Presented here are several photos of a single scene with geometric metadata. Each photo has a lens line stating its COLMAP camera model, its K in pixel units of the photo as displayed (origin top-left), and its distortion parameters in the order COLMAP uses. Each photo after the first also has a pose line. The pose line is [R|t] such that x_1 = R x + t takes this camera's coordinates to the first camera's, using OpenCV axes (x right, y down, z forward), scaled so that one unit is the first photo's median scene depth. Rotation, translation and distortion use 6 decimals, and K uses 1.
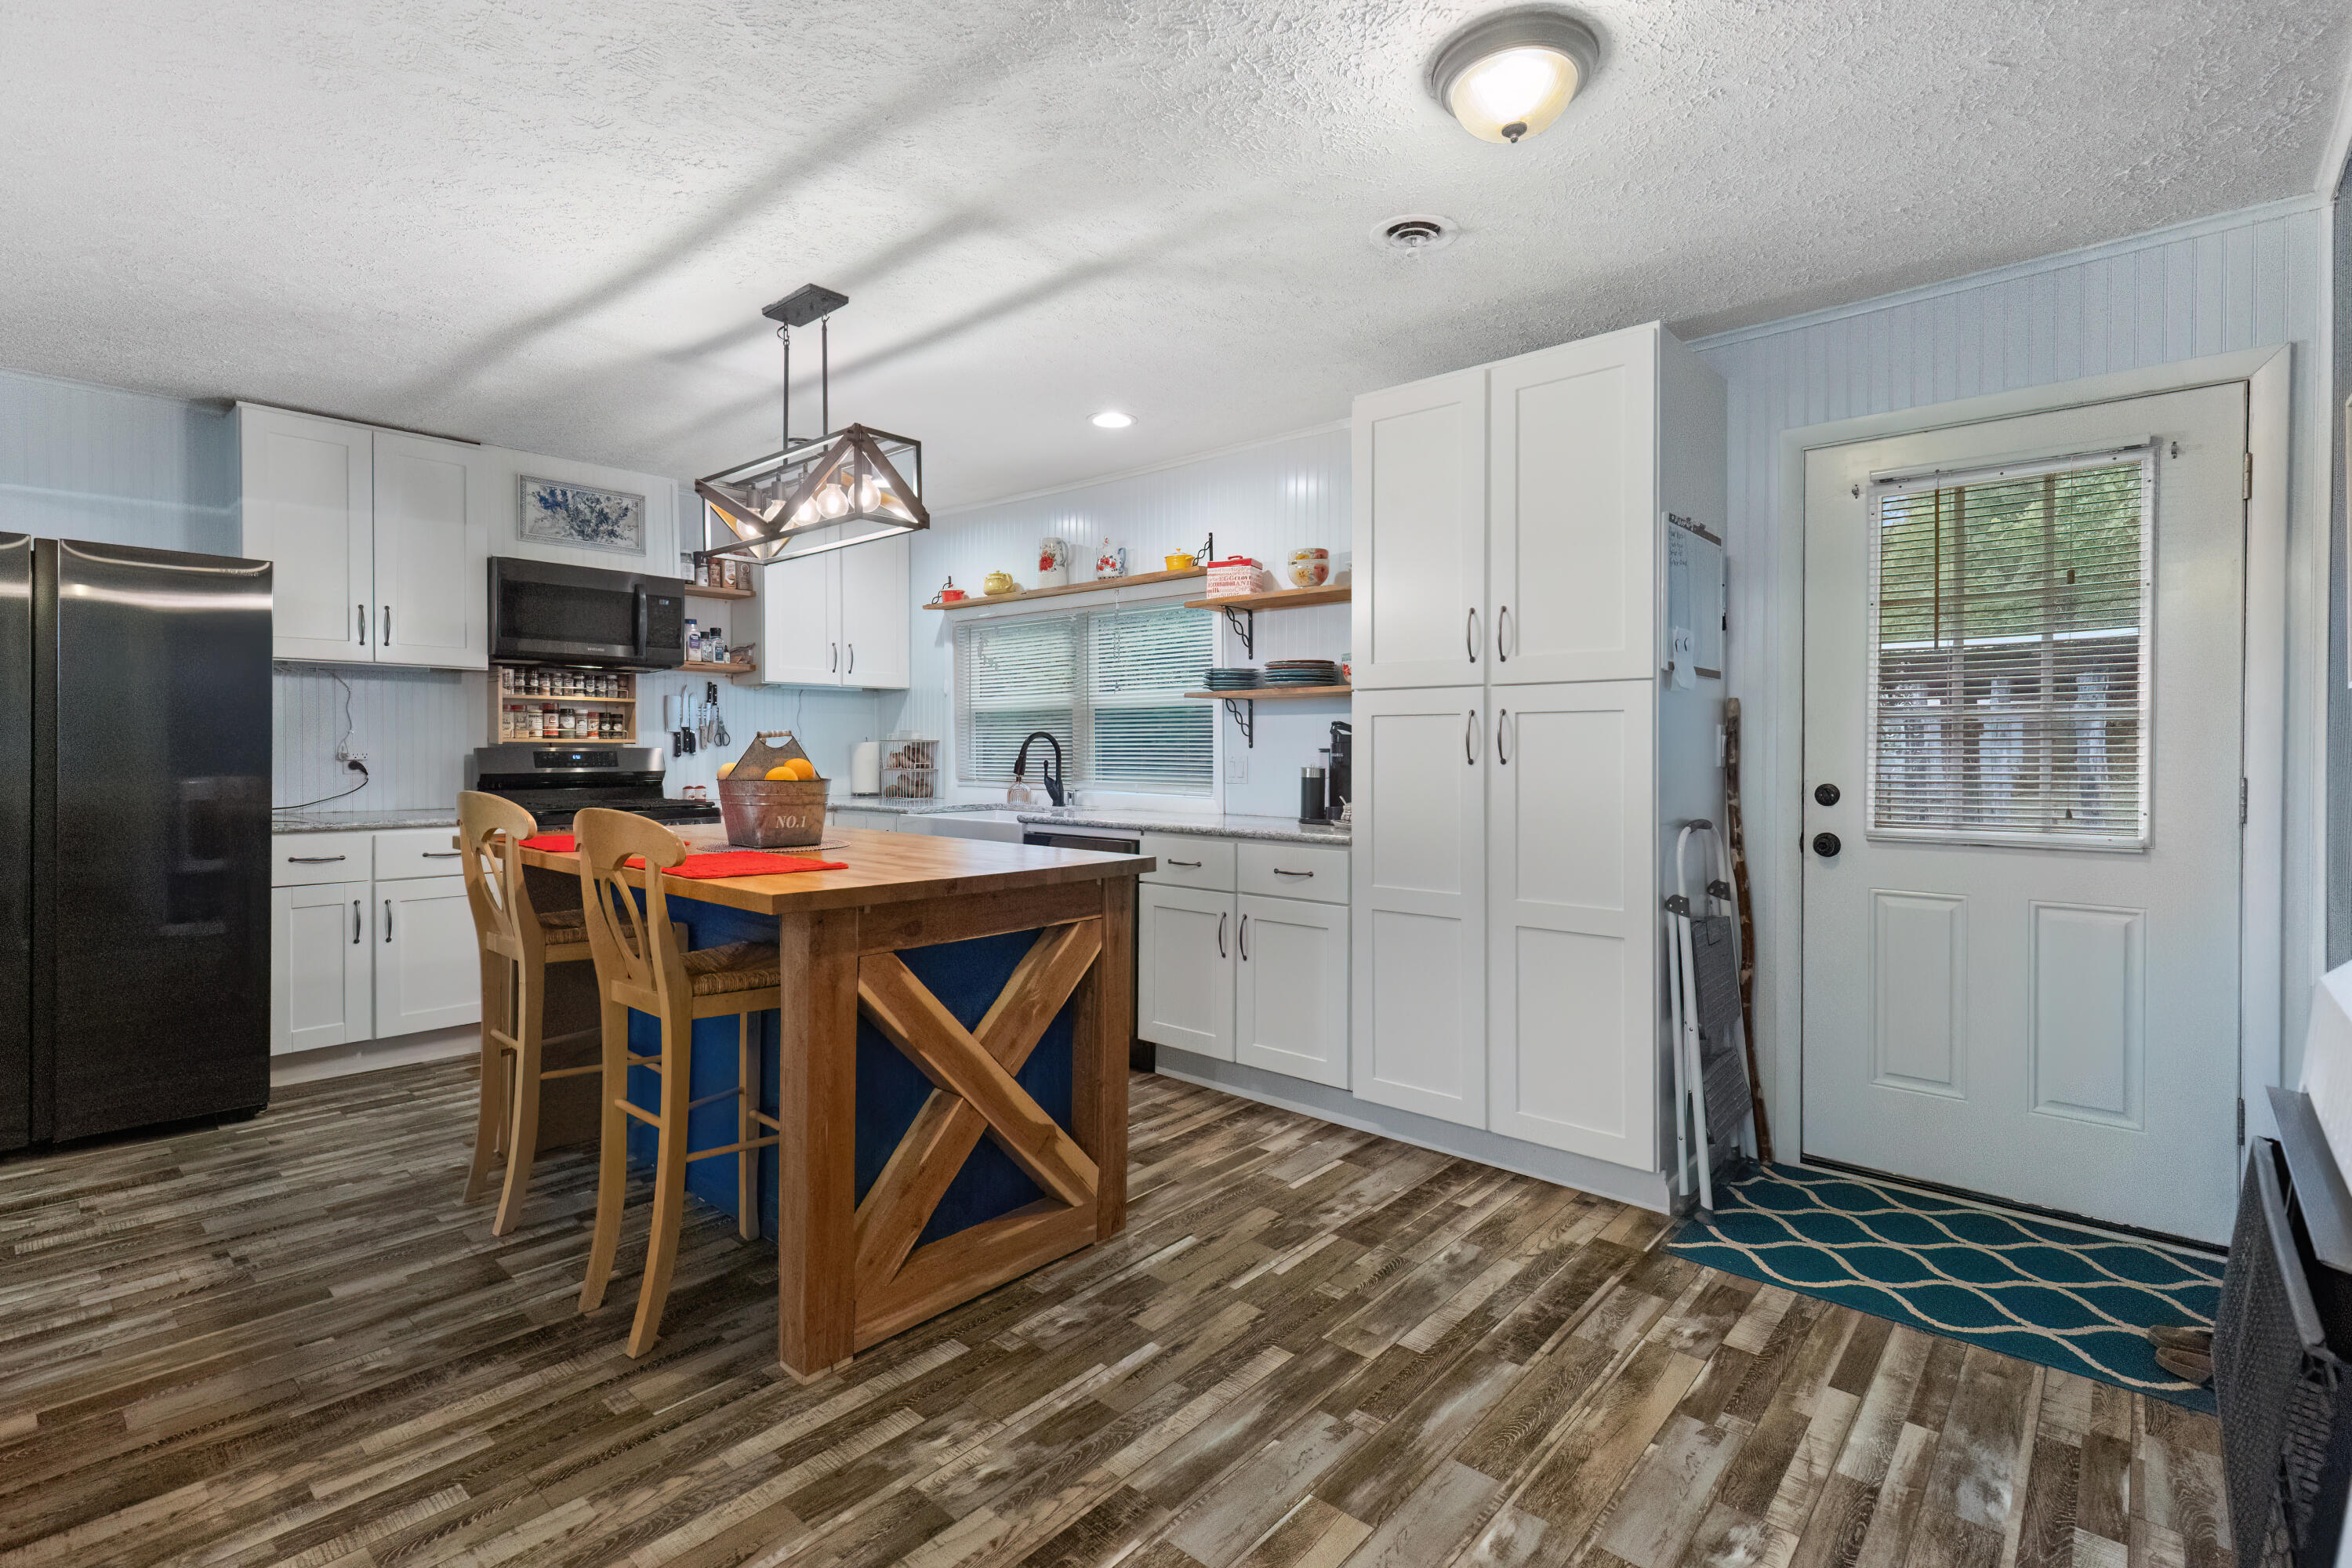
lens RADIAL K [[1077.1, 0, 1163.9], [0, 1077.1, 748.4], [0, 0, 1]] dist [0.009631, 0.000051]
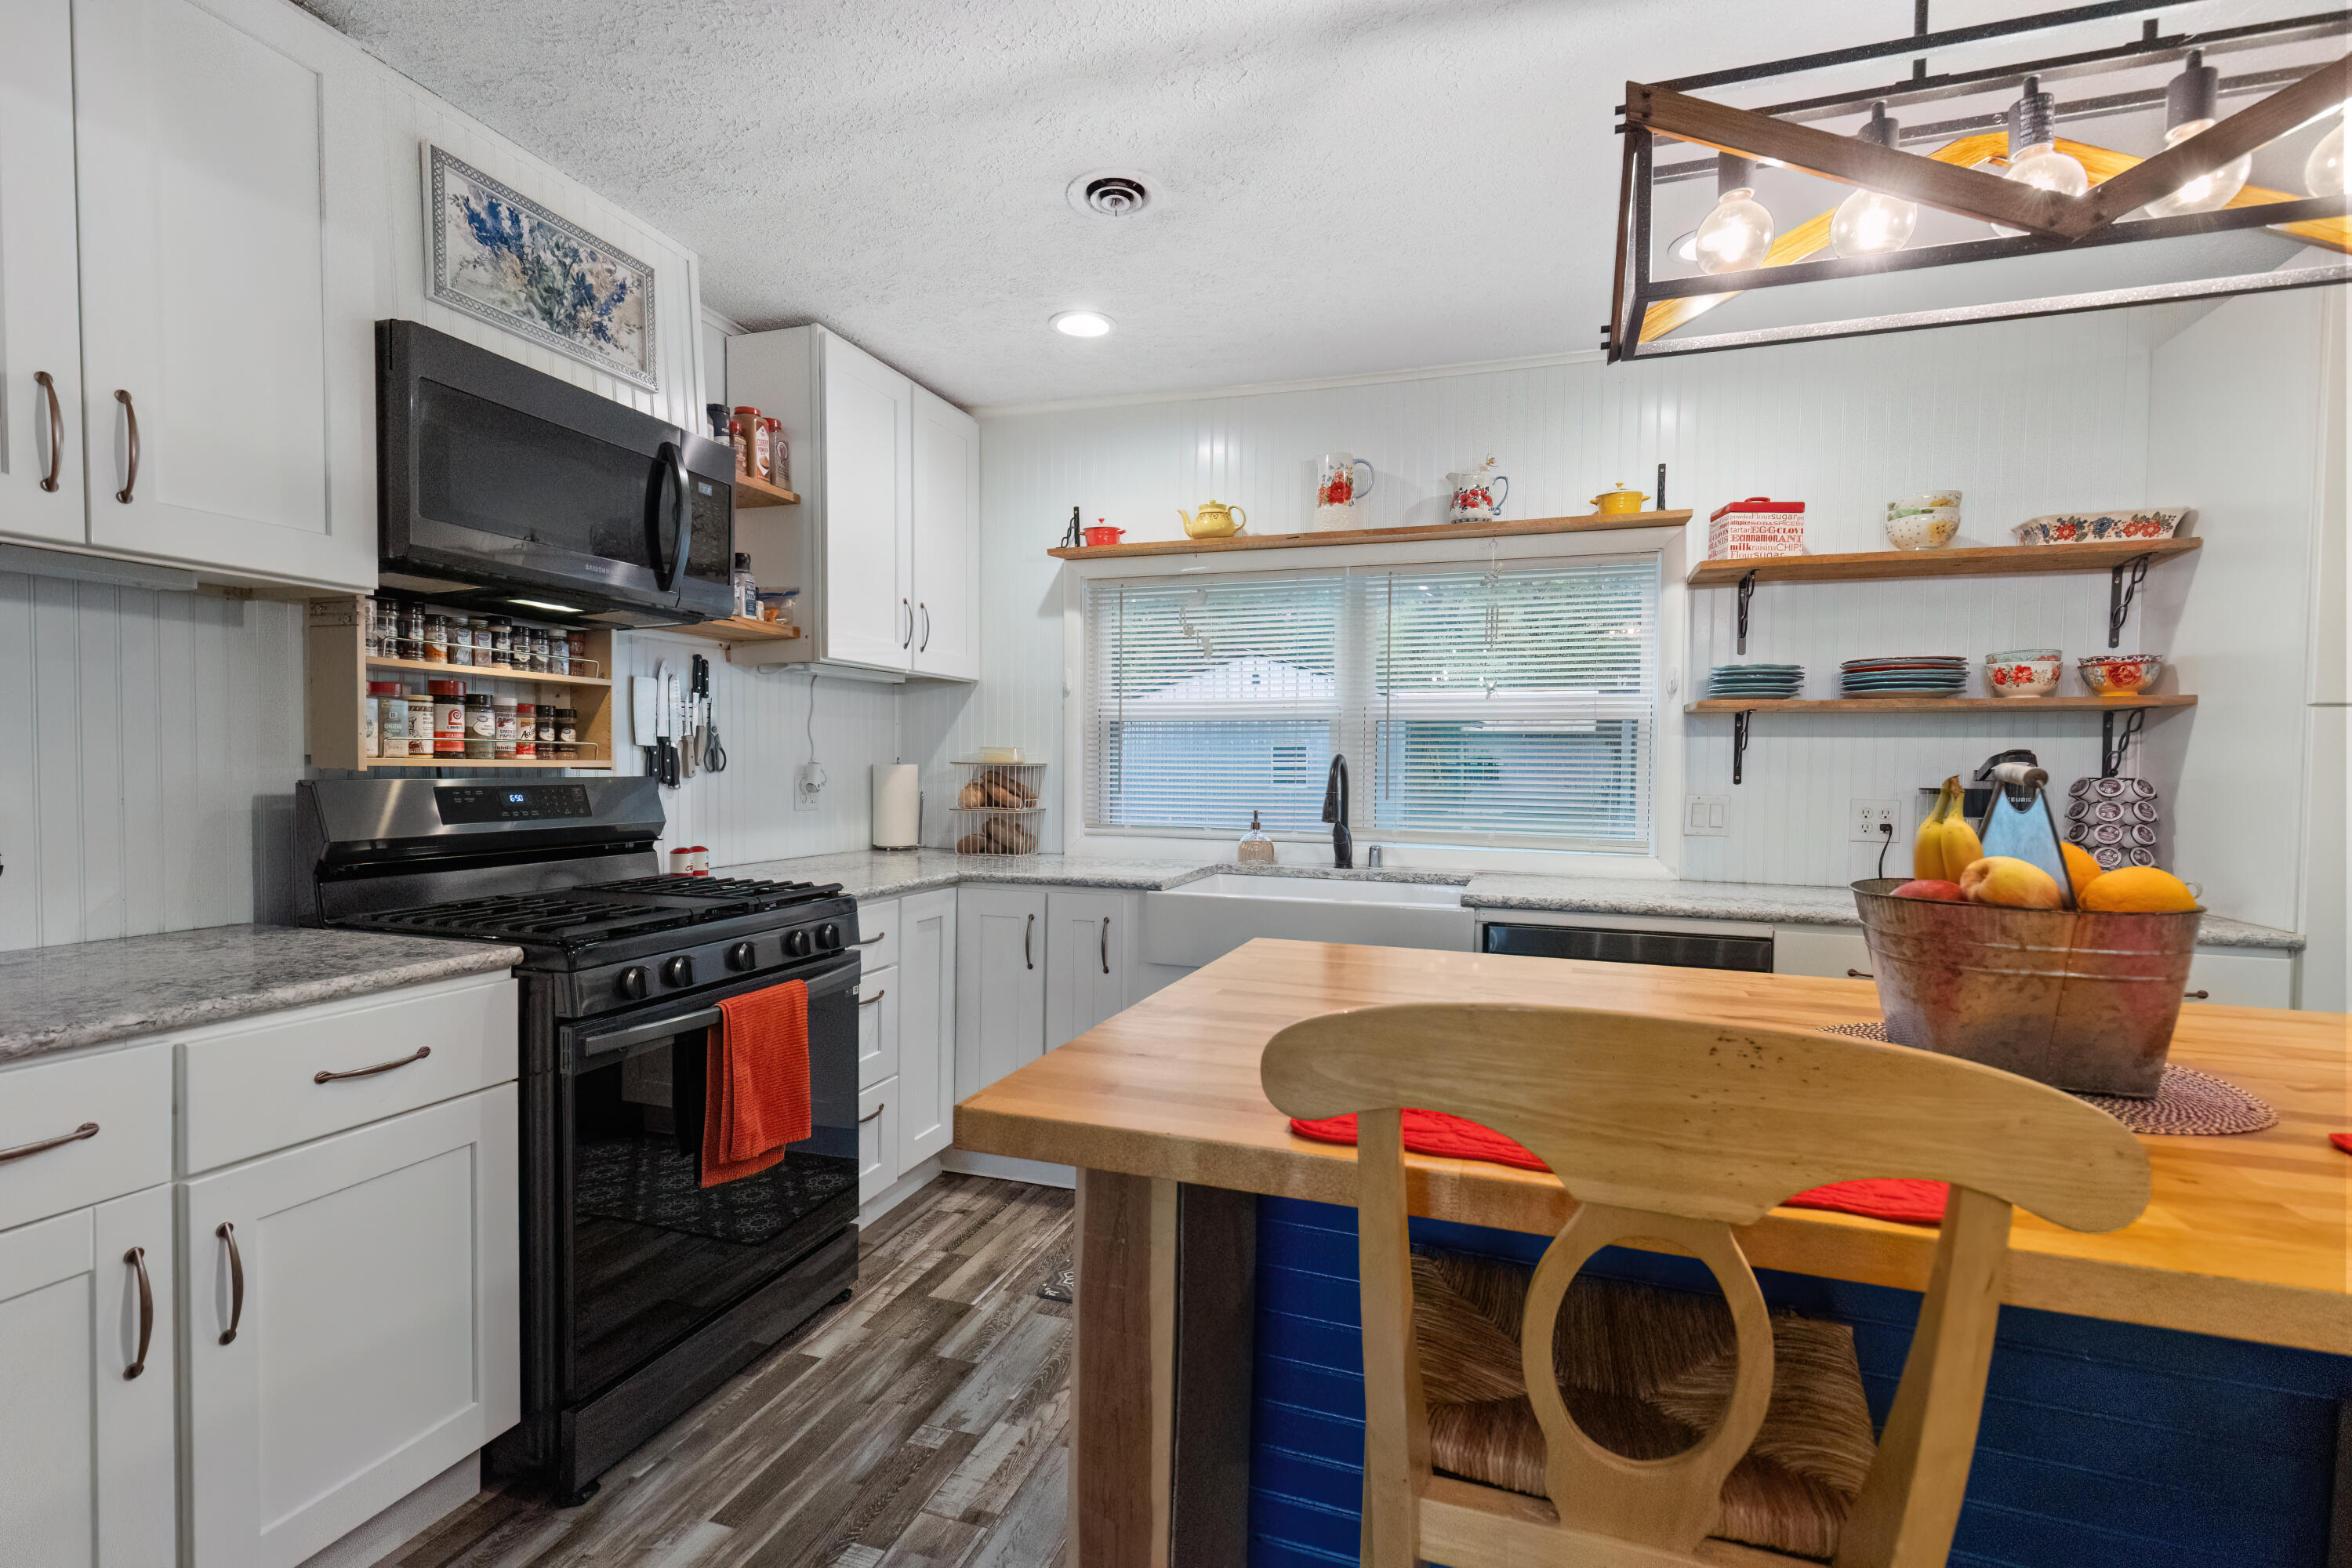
lens RADIAL K [[1077.1, 0, 1174.6], [0, 1077.1, 789.9], [0, 0, 1]] dist [0.009631, 0.000051]
pose [[0.922092, -0.001245, 0.386969, -0.457346], [-0.008193, 0.999708, 0.022739, -0.008326], [-0.386884, -0.024138, 0.921812, 0.449442]]
